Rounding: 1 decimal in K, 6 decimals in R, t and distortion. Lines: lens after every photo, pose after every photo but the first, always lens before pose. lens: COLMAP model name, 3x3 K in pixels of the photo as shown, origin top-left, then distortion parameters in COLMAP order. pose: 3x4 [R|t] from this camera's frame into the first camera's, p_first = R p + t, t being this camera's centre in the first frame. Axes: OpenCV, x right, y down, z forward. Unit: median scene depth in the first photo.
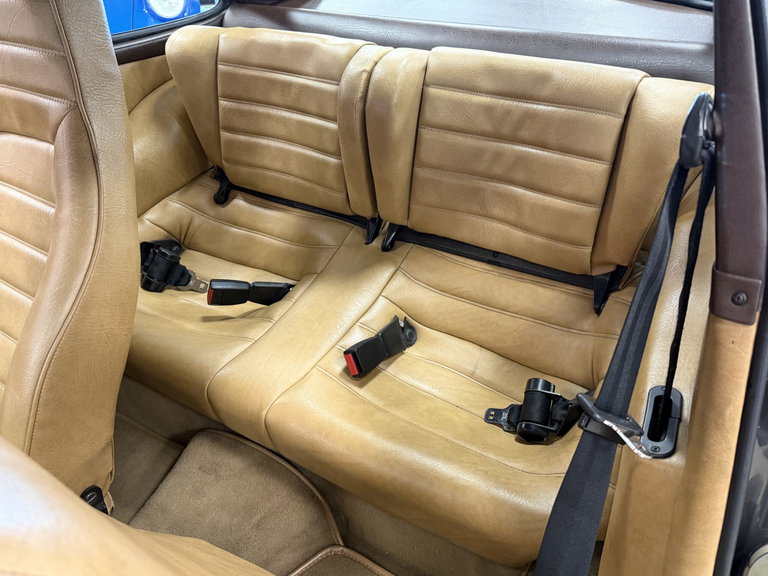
lens RADIAL K [[630.6, 0, 385.6], [0, 630.6, 288.1], [0, 0, 1]] dist [0.146575, -0.296326]
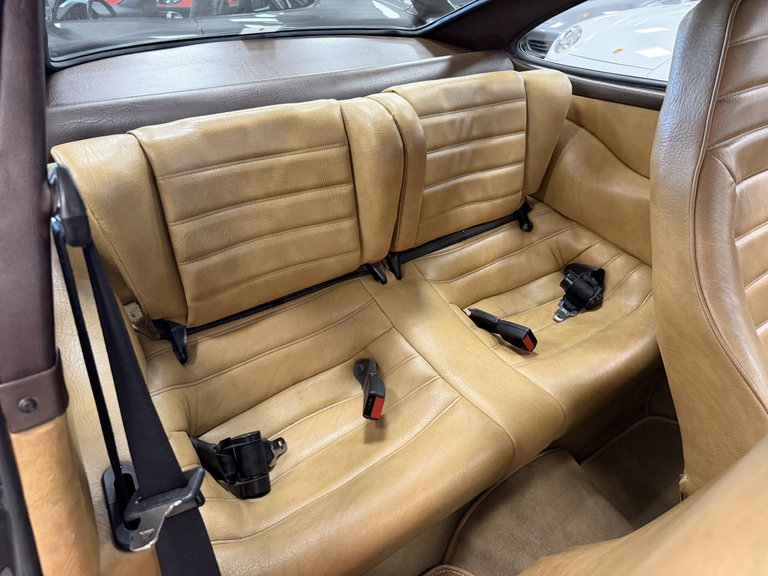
lens RADIAL K [[536.7, 0, 371.3], [0, 536.7, 288.9], [0, 0, 1]] dist [0.008364, 0.001251]
pose [[0.349455, -0.459801, 0.816373, -0.798569], [0.495402, 0.830226, 0.255543, -0.313464], [-0.795273, 0.315132, 0.517913, 0.591970]]
